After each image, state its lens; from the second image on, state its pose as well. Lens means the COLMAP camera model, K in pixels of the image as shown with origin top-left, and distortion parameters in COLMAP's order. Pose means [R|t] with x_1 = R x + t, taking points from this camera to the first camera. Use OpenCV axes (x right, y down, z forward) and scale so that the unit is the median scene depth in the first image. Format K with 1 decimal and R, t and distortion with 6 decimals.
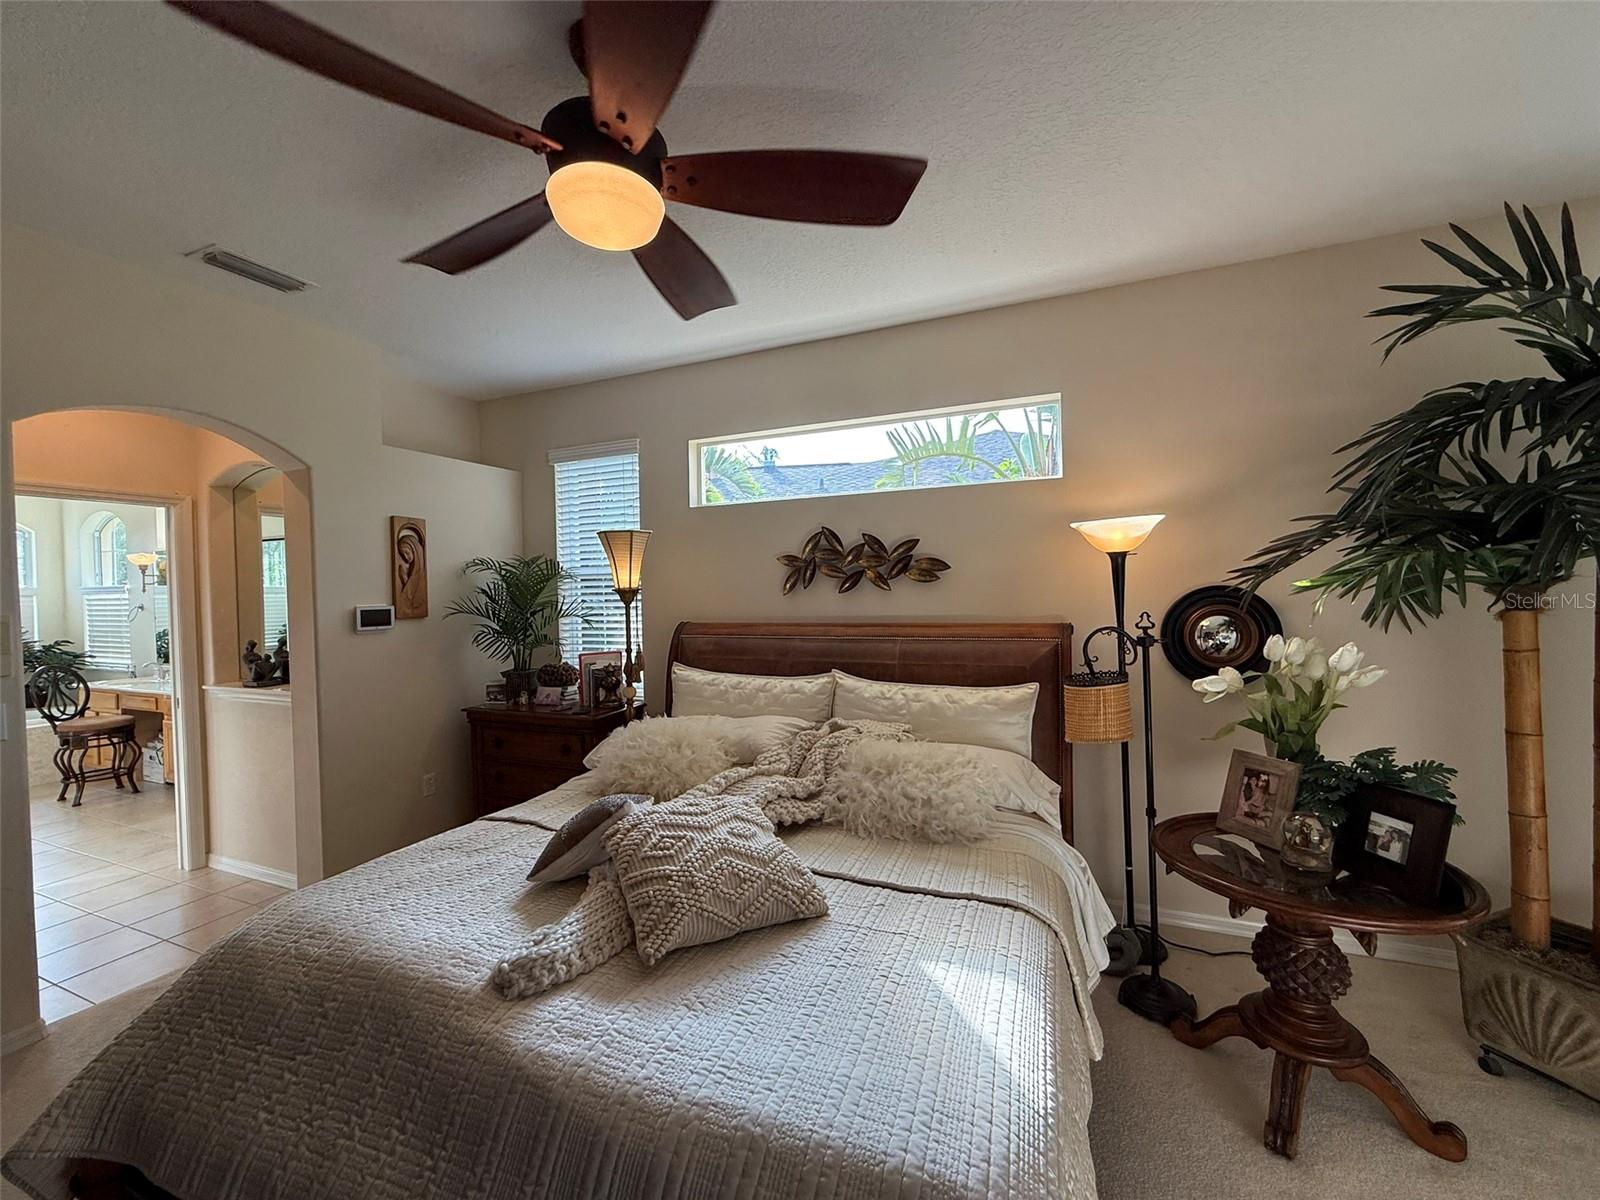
lens RADIAL K [[635.4, 0, 797.8], [0, 635.4, 601.3], [0, 0, 1]] dist [-0.001224, -0.000403]
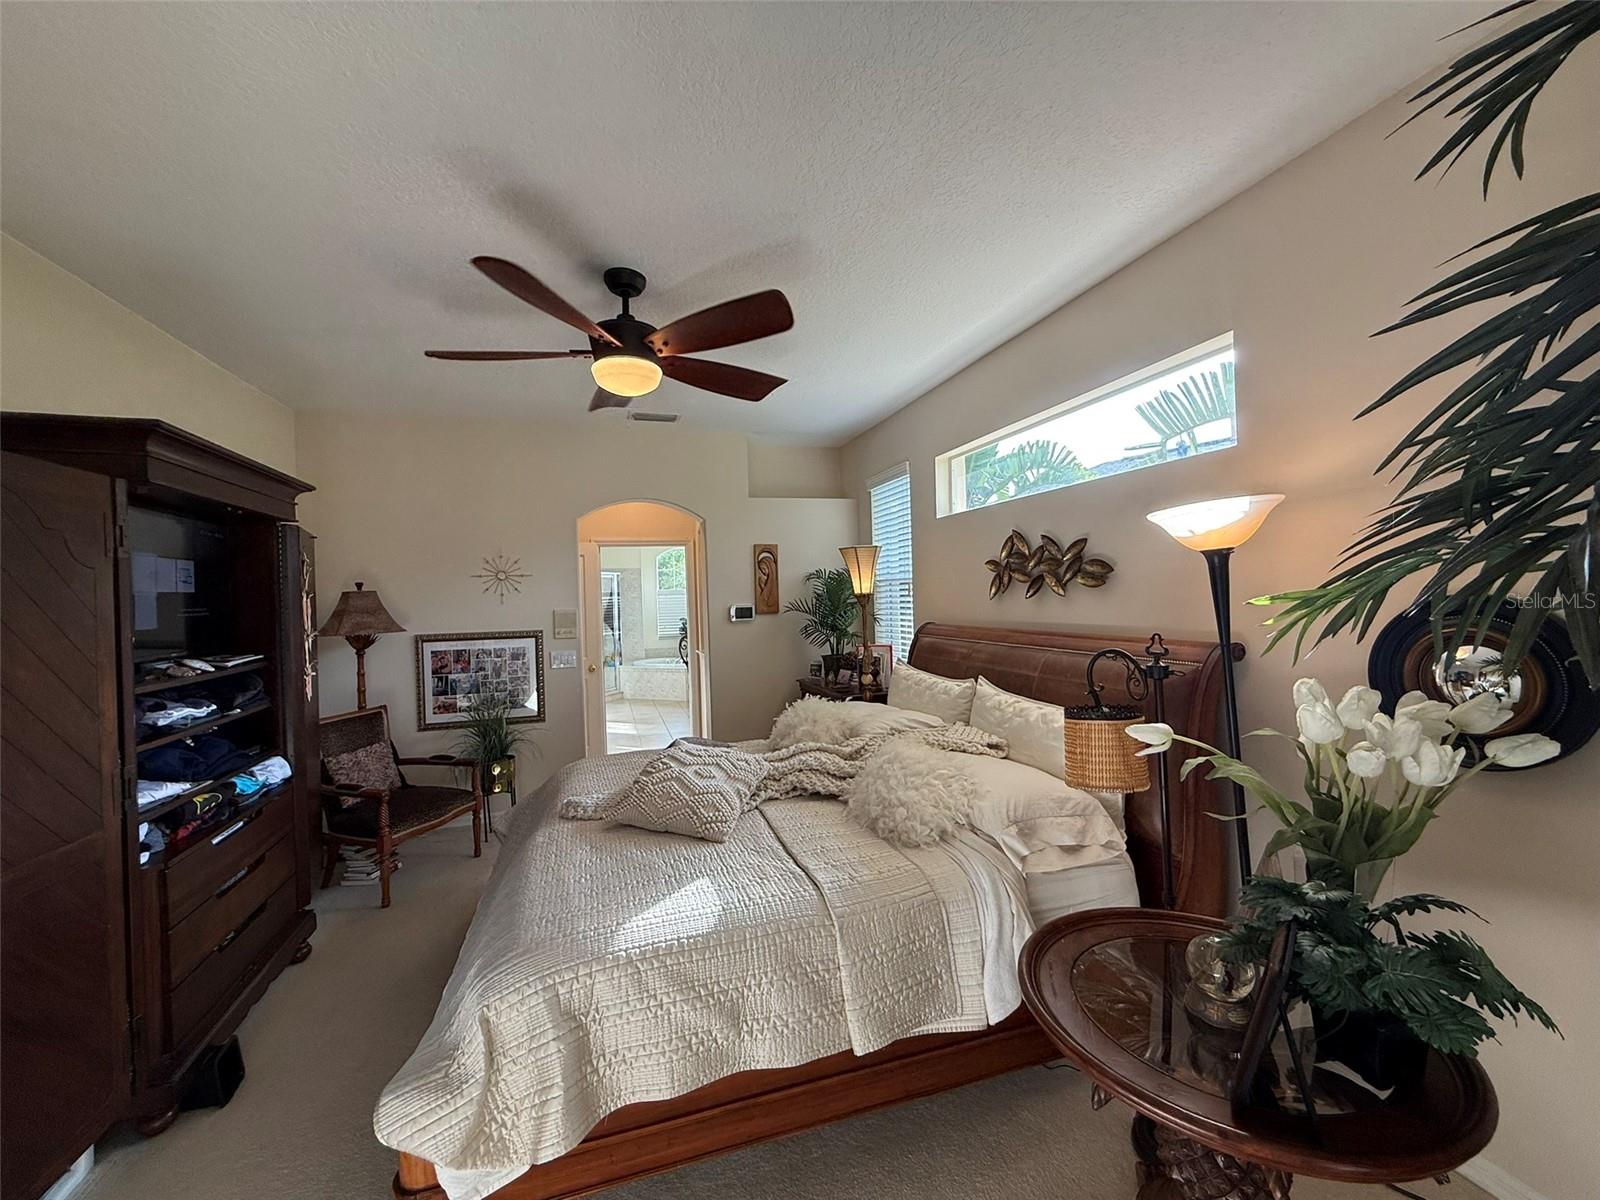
lens RADIAL K [[635.4, 0, 797.8], [0, 635.4, 601.3], [0, 0, 1]] dist [-0.001224, -0.000403]
pose [[0.648267, 0.008794, -0.761362, 0.570373], [0.003635, 0.999886, 0.014643, -0.023803], [0.761404, -0.012260, 0.648161, 0.114674]]
